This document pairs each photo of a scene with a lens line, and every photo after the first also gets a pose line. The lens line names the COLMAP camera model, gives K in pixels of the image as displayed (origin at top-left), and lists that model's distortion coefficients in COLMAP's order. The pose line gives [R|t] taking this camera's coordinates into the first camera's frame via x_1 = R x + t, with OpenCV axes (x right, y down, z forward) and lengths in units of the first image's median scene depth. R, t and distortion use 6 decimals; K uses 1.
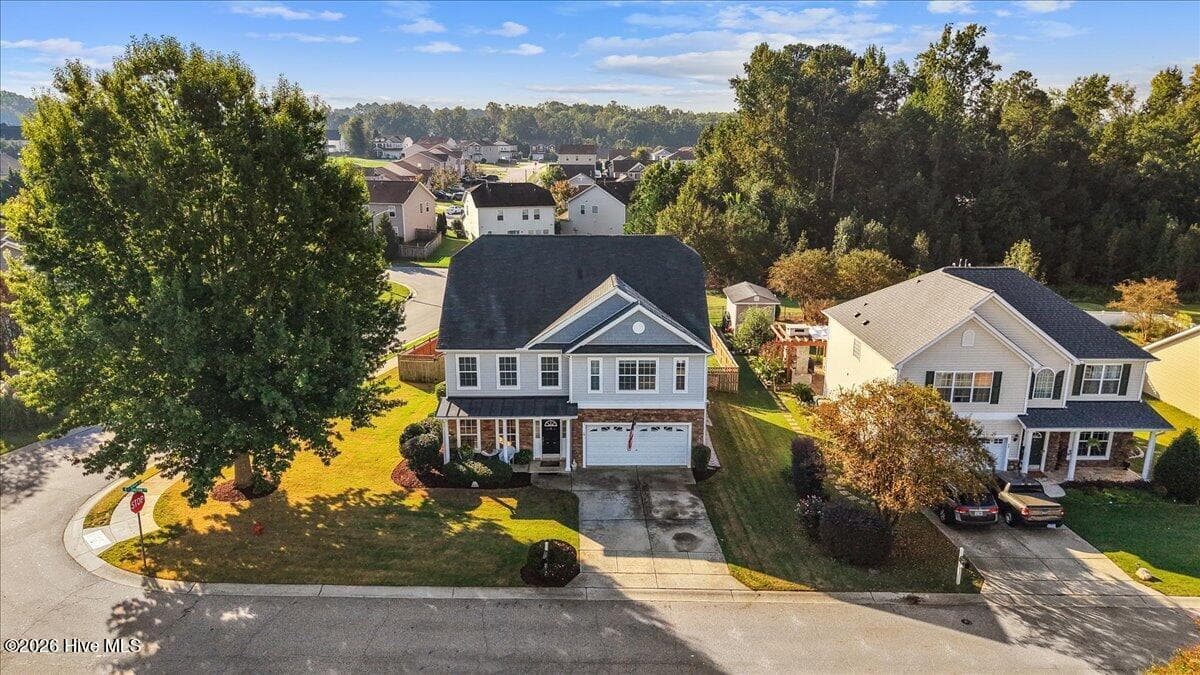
lens RADIAL K [[815.1, 0, 599.1], [0, 815.1, 331.8], [0, 0, 1]] dist [0.014900, -0.006122]
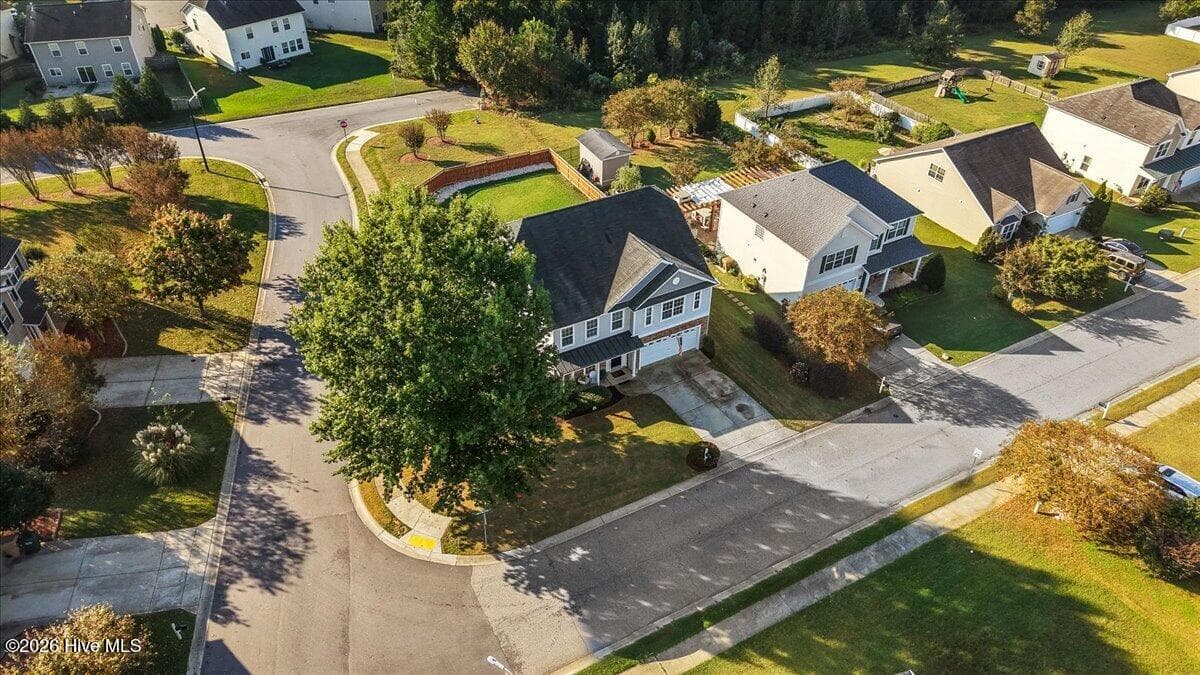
lens RADIAL K [[808.9, 0, 600.0], [0, 808.9, 337.5], [0, 0, 1]] dist [0.032280, -0.032463]
pose [[0.879827, -0.288047, 0.378064, -0.640380], [0.108784, 0.896359, 0.429774, -0.544226], [-0.462677, -0.336999, 0.819977, -0.171982]]
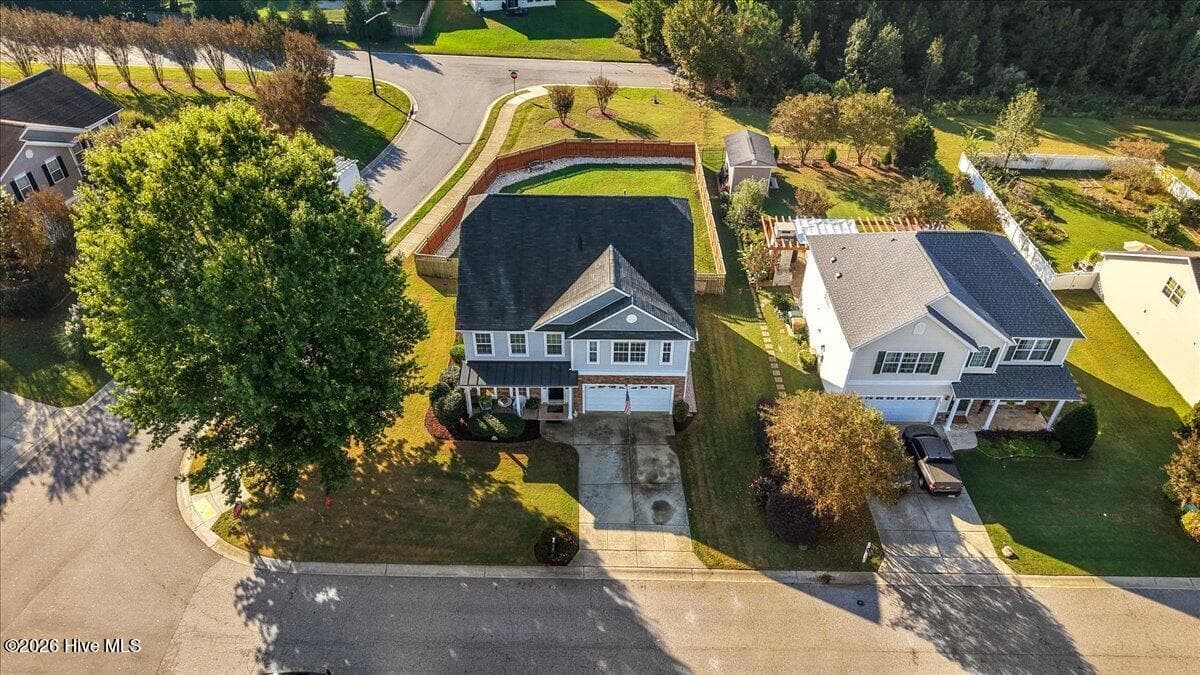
lens RADIAL K [[815.1, 0, 599.1], [0, 815.1, 331.8], [0, 0, 1]] dist [0.014900, -0.006122]
pose [[0.999916, 0.012527, -0.003381, 0.007112], [-0.010091, 0.914575, 0.404289, -0.436753], [0.008156, -0.404221, 0.914625, -0.051114]]
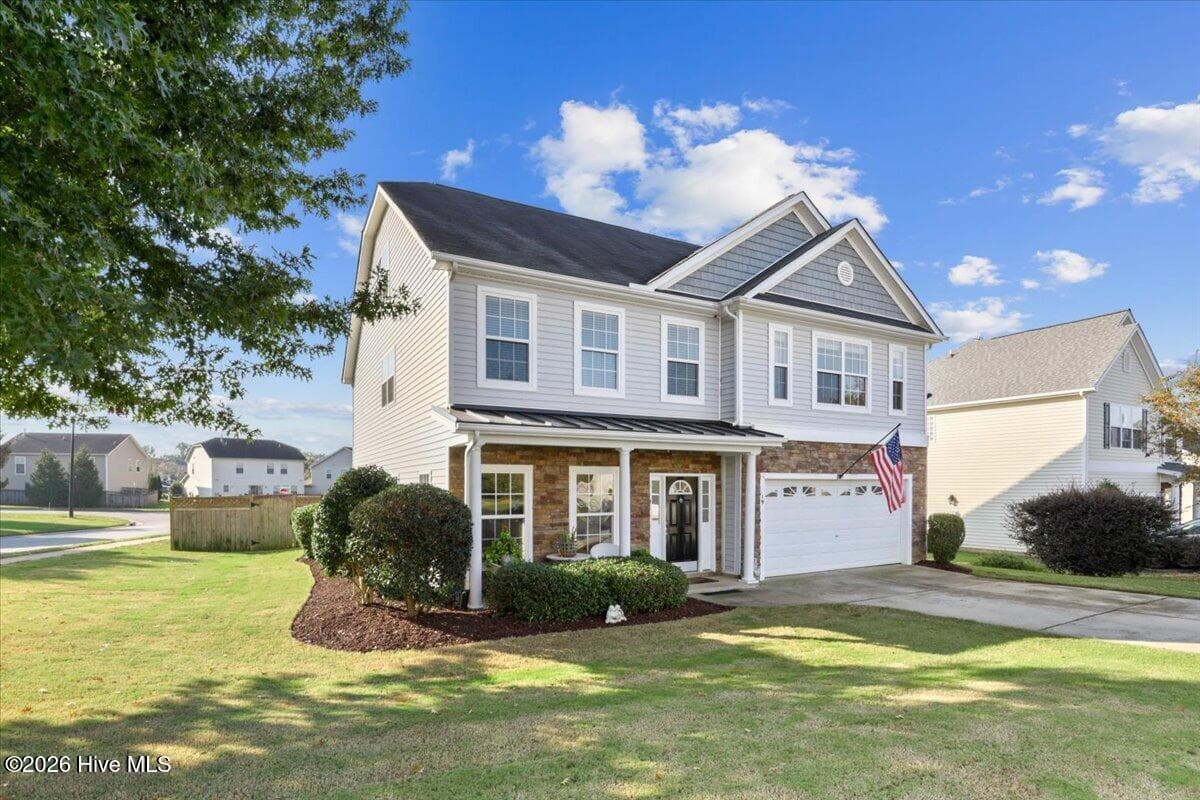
lens RADIAL K [[609.7, 0, 599.8], [0, 609.7, 486.8], [0, 0, 1]] dist [-0.026752, -0.000043]
pose [[0.880120, -0.005230, 0.474723, -0.256823], [0.118626, 0.970644, -0.209234, 0.178688], [-0.459693, 0.240465, 0.854903, 0.758729]]
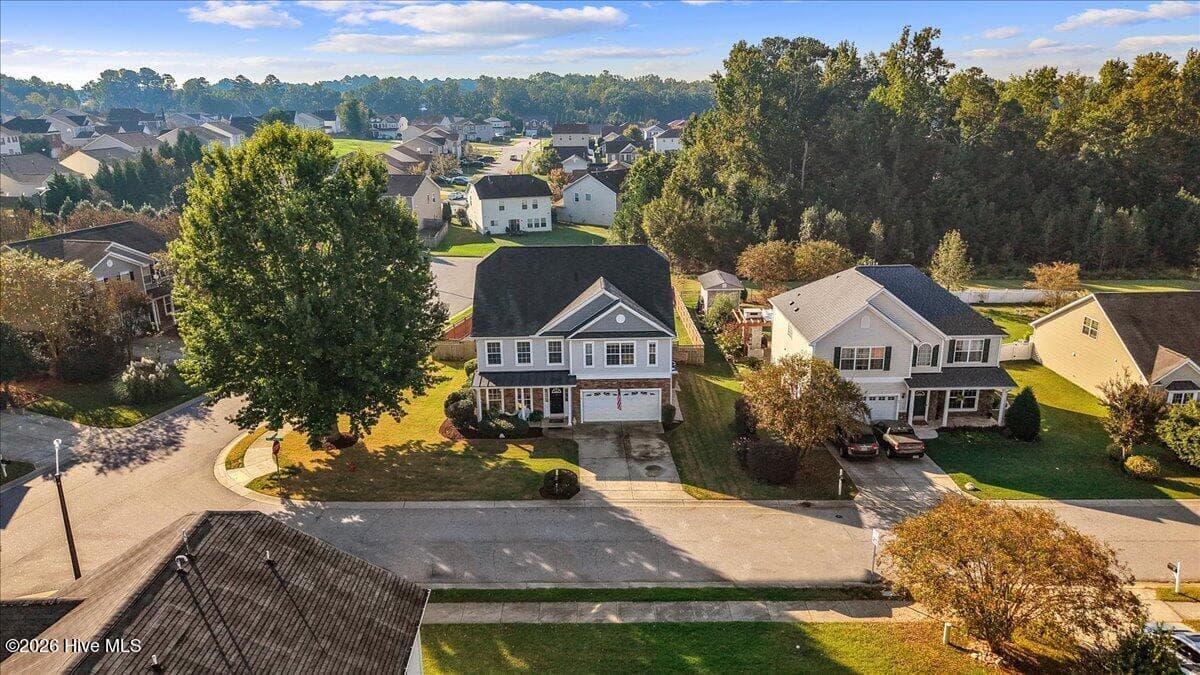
lens RADIAL K [[831.5, 0, 596.3], [0, 831.5, 337.9], [0, 0, 1]] dist [0.032447, -0.036751]
pose [[0.999863, -0.016523, 0.000260, 0.007433], [0.016497, 0.998976, 0.042137, -0.030999], [-0.000956, -0.042127, 0.999112, -0.366612]]
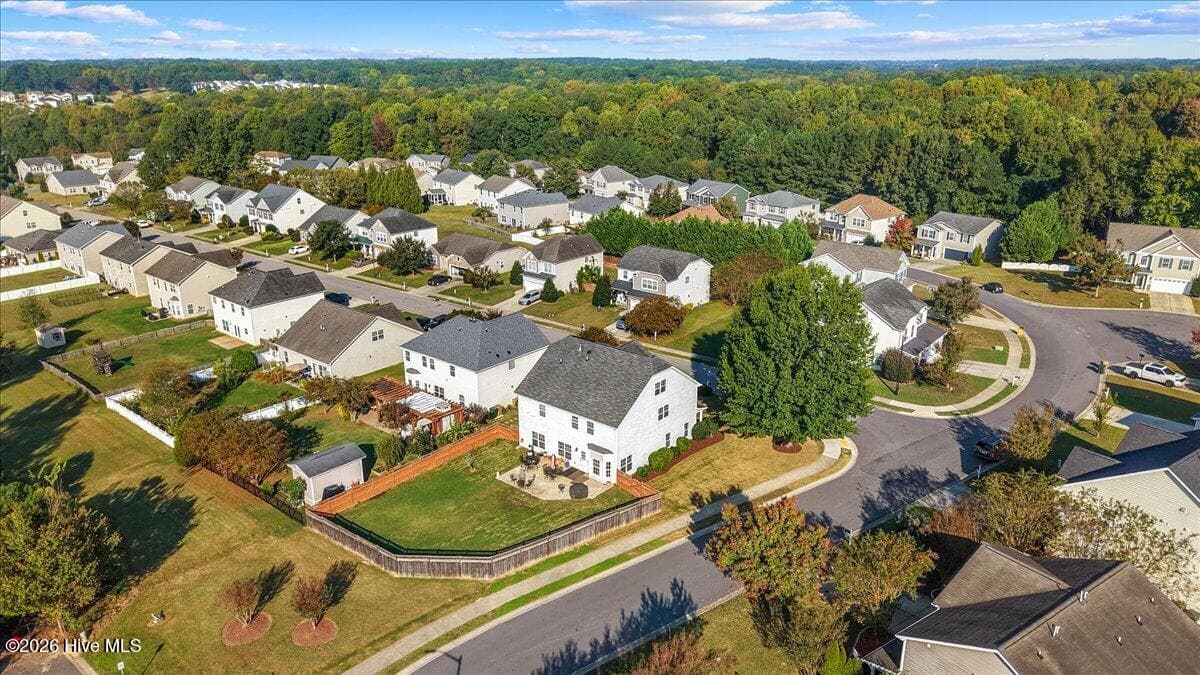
lens RADIAL K [[808.9, 0, 600.0], [0, 808.9, 337.5], [0, 0, 1]] dist [0.032280, -0.032463]
pose [[-0.763819, -0.208576, 0.610800, -1.245946], [0.151097, 0.862263, 0.483396, -1.132735], [-0.627495, 0.461517, -0.627098, 2.411020]]
